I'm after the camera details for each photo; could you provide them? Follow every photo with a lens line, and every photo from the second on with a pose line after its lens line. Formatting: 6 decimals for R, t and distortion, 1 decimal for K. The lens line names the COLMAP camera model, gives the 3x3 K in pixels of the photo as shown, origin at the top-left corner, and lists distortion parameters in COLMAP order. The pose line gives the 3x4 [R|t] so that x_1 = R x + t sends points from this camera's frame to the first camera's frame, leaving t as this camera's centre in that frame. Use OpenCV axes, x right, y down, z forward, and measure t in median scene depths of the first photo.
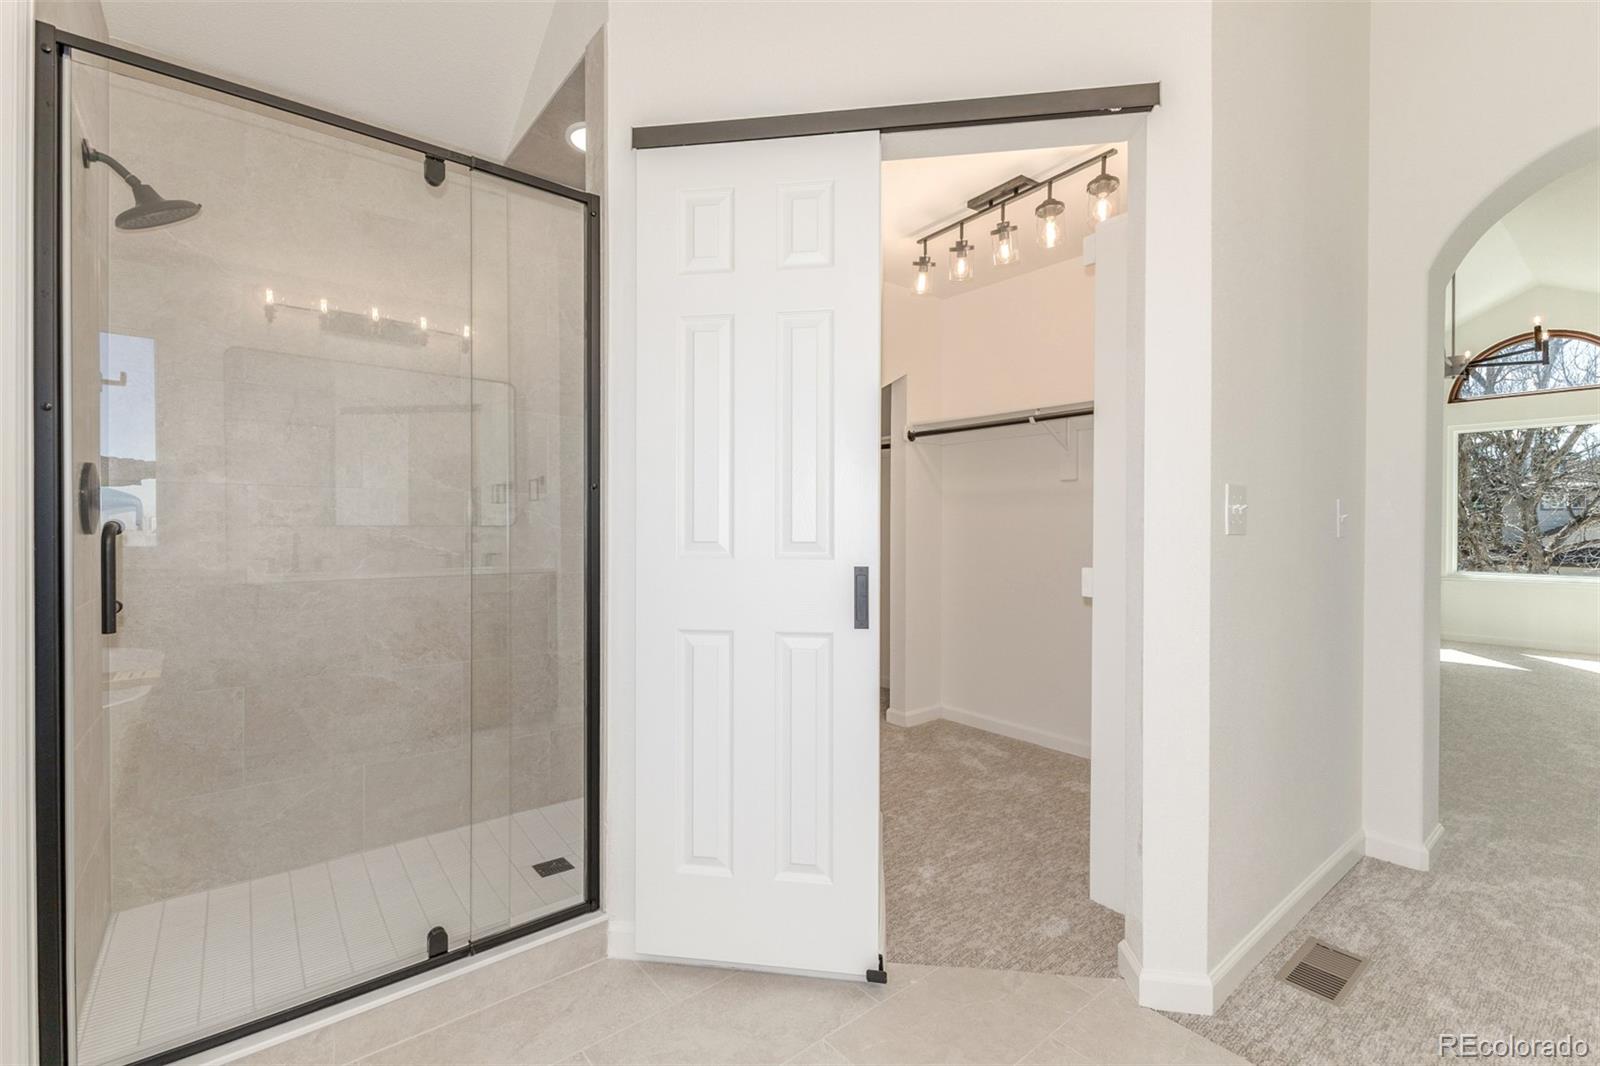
lens RADIAL K [[693.2, 0, 801.2], [0, 693.2, 528.2], [0, 0, 1]] dist [0.006764, -0.001777]
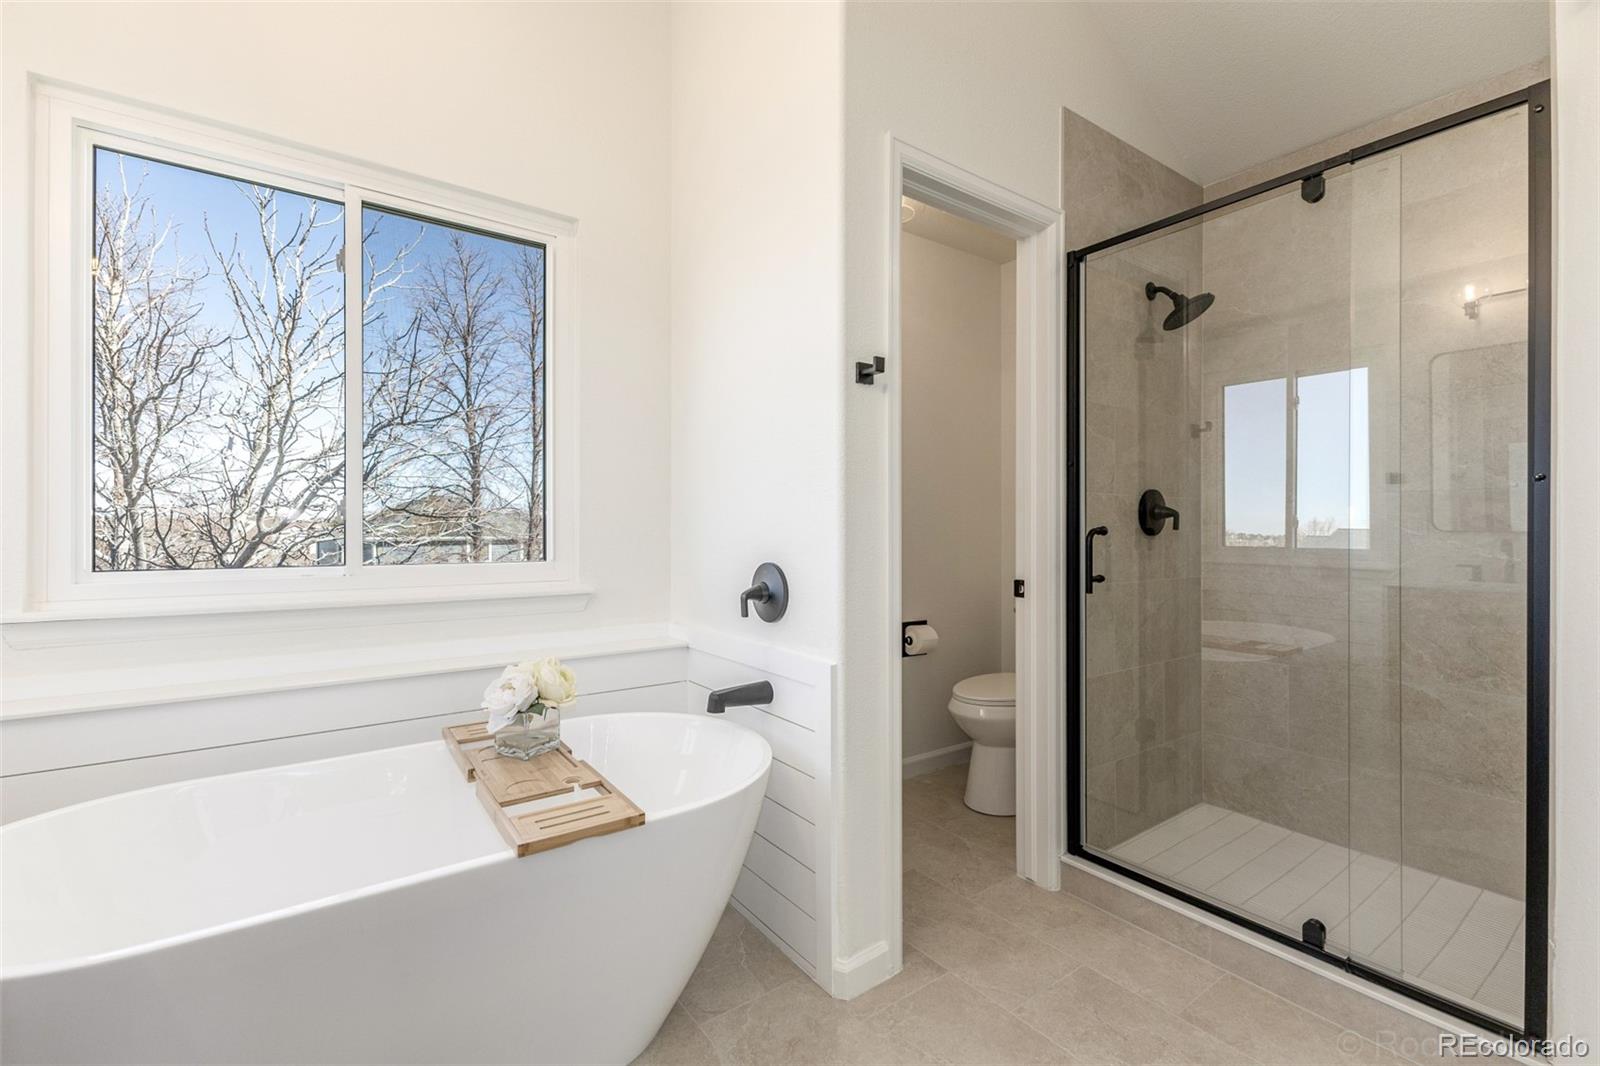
lens RADIAL K [[693.2, 0, 800.0], [0, 693.2, 529.7], [0, 0, 1]] dist [0.006764, -0.001777]
pose [[-0.055901, -0.000588, -0.998436, 0.485133], [-0.007811, 0.999969, -0.000151, 0.002783], [0.998406, 0.007791, -0.055904, 0.257000]]
